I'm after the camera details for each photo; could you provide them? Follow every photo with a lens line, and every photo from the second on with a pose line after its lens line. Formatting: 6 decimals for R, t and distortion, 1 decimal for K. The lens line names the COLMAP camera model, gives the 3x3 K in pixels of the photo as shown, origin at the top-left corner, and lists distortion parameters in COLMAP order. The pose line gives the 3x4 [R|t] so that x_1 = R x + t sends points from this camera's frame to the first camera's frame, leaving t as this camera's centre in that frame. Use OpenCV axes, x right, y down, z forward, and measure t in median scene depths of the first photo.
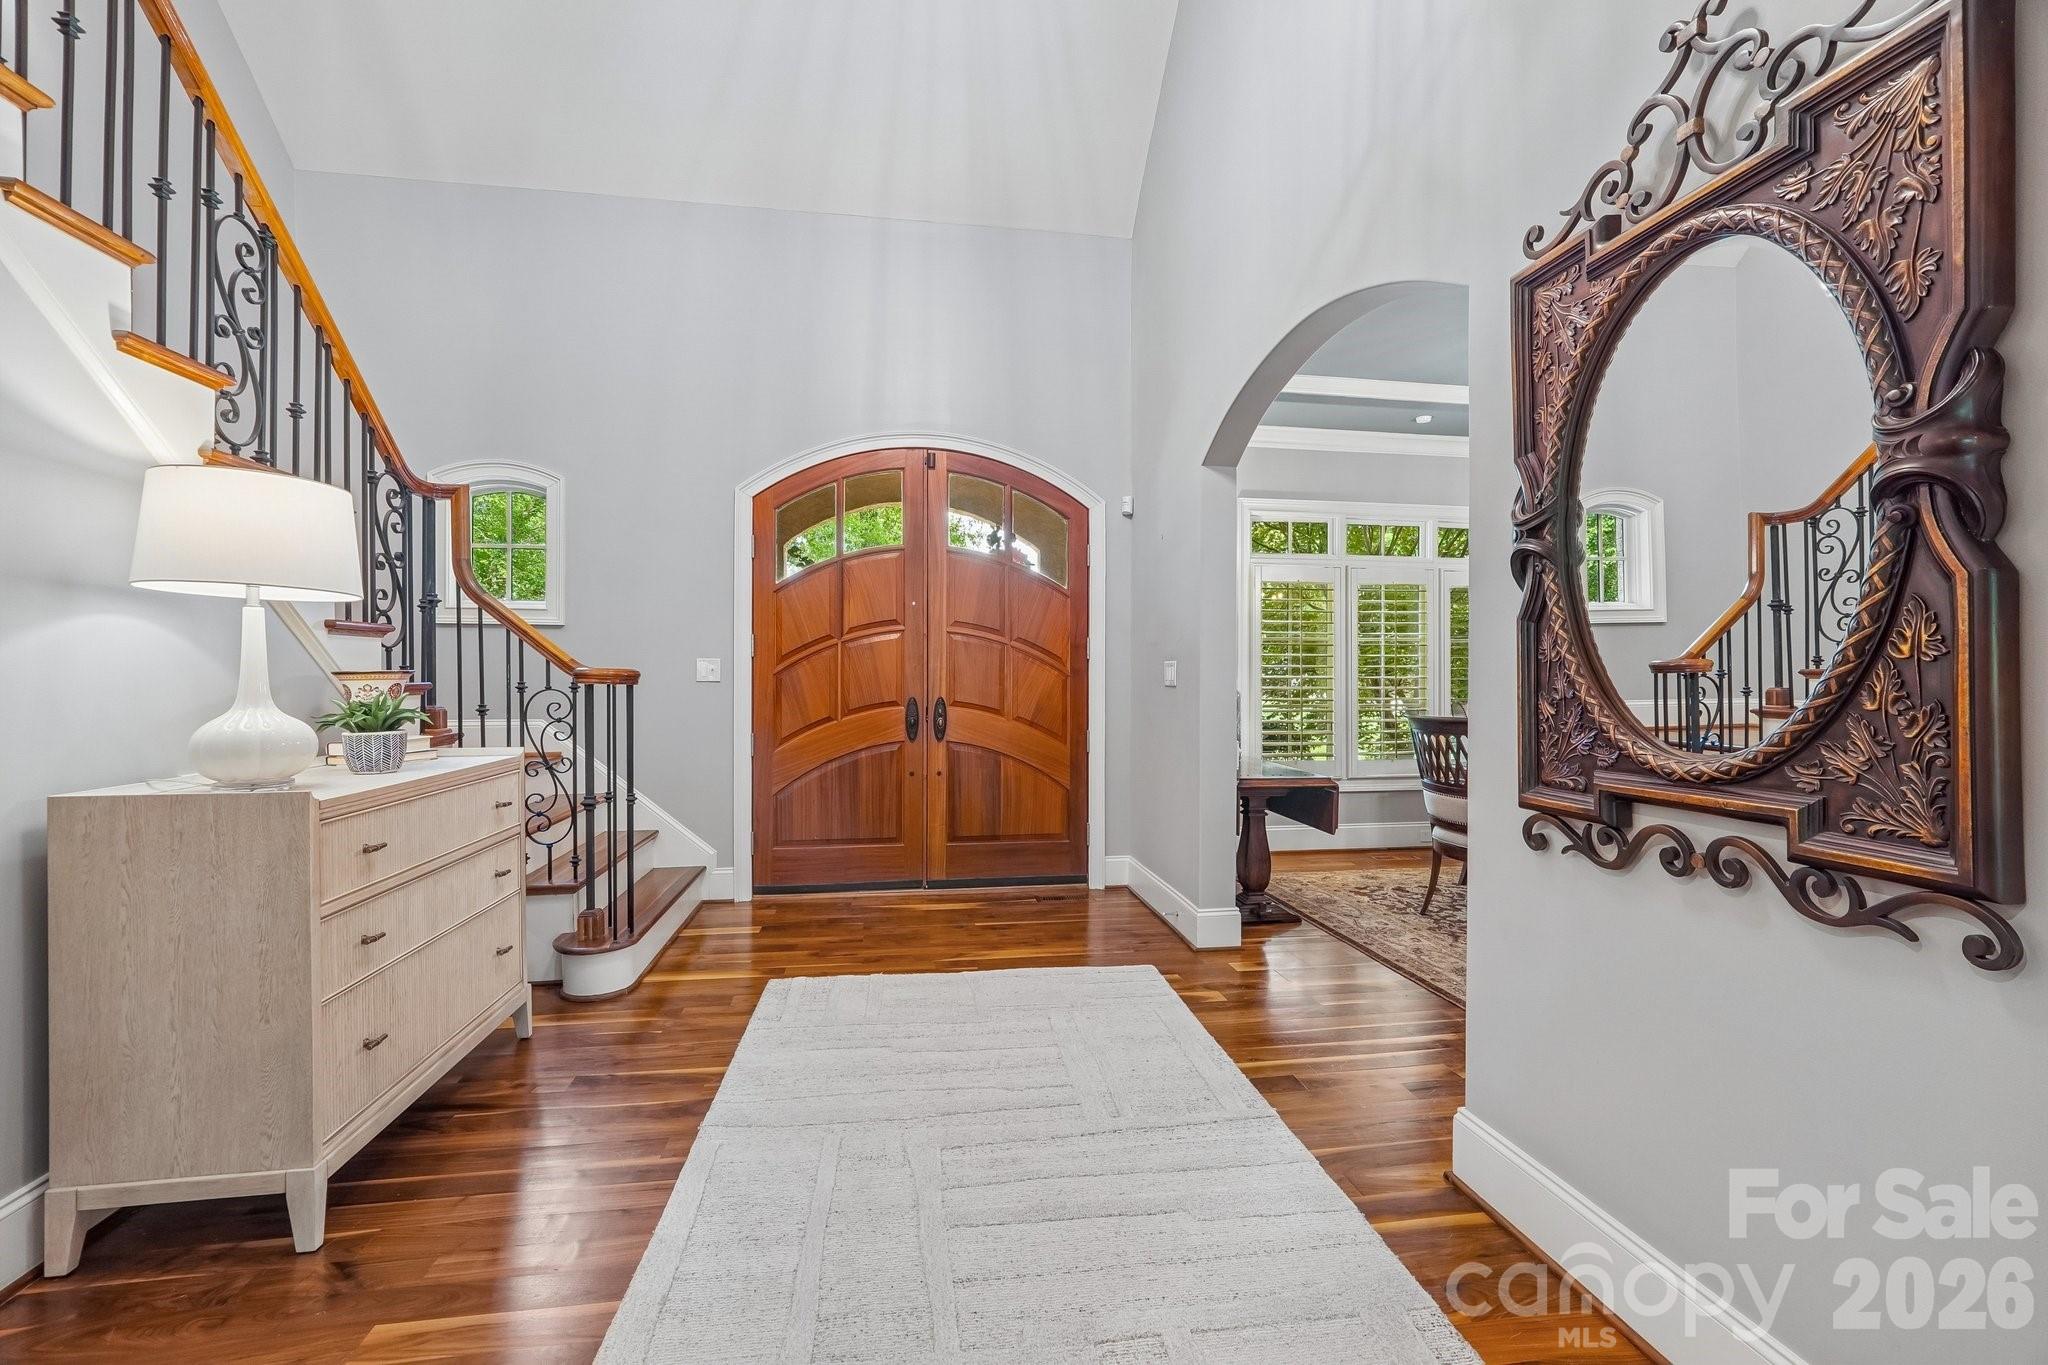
lens RADIAL K [[857.6, 0, 1021.6], [0, 857.6, 674.2], [0, 0, 1]] dist [-0.001394, -0.000097]
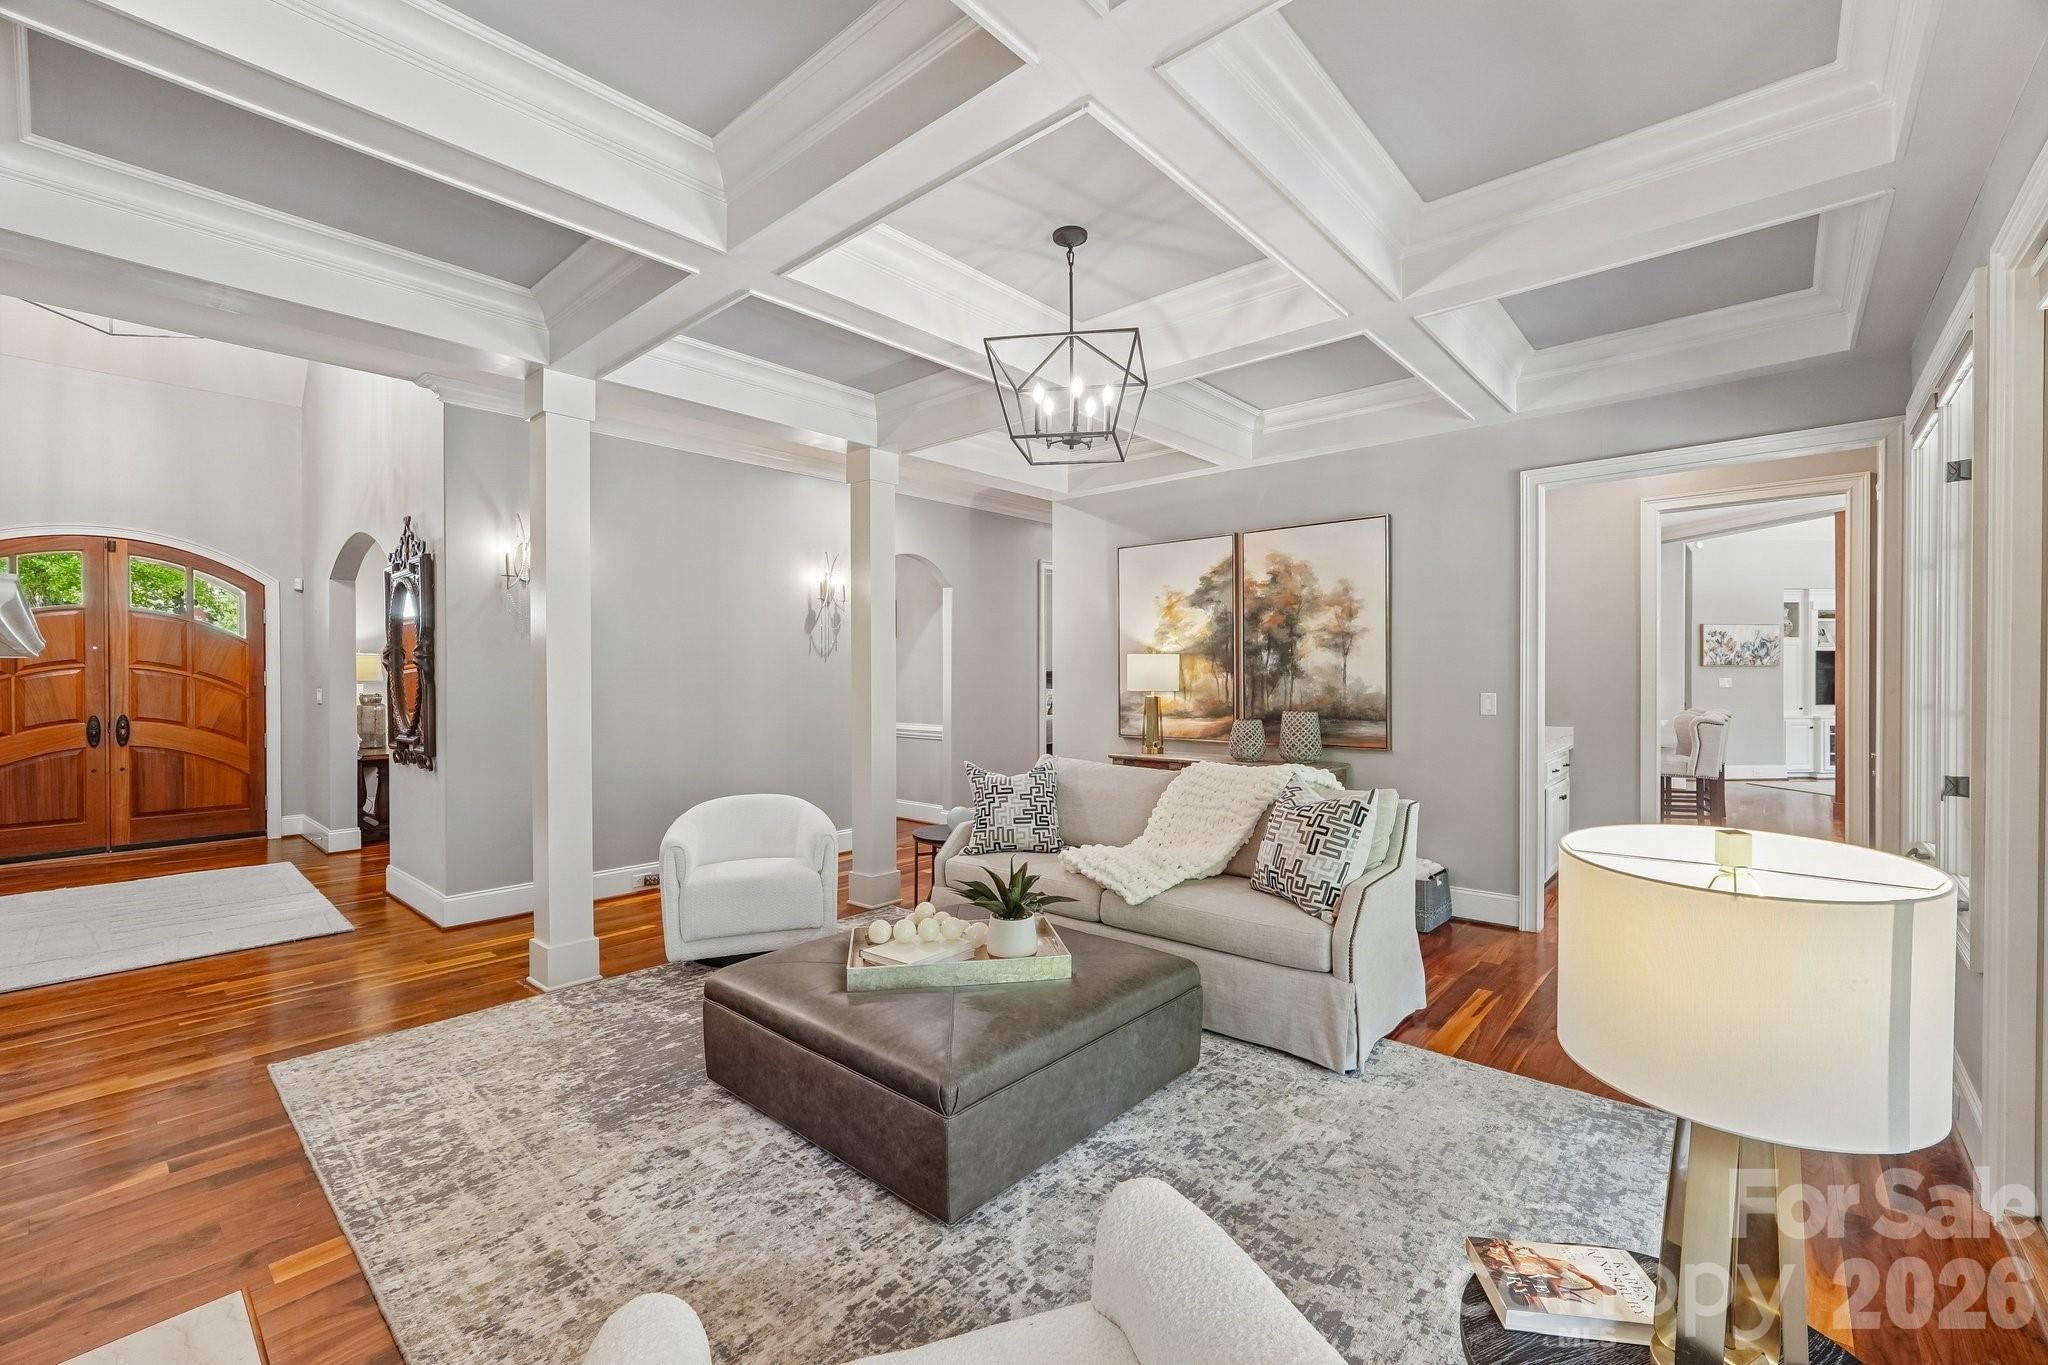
lens RADIAL K [[857.6, 0, 1026.5], [0, 857.6, 681.5], [0, 0, 1]] dist [-0.001394, -0.000097]
pose [[0.767622, -0.008989, 0.640840, 0.141504], [-0.001423, 0.999875, 0.015729, -0.051418], [-0.640902, -0.012986, 0.767513, -1.008231]]
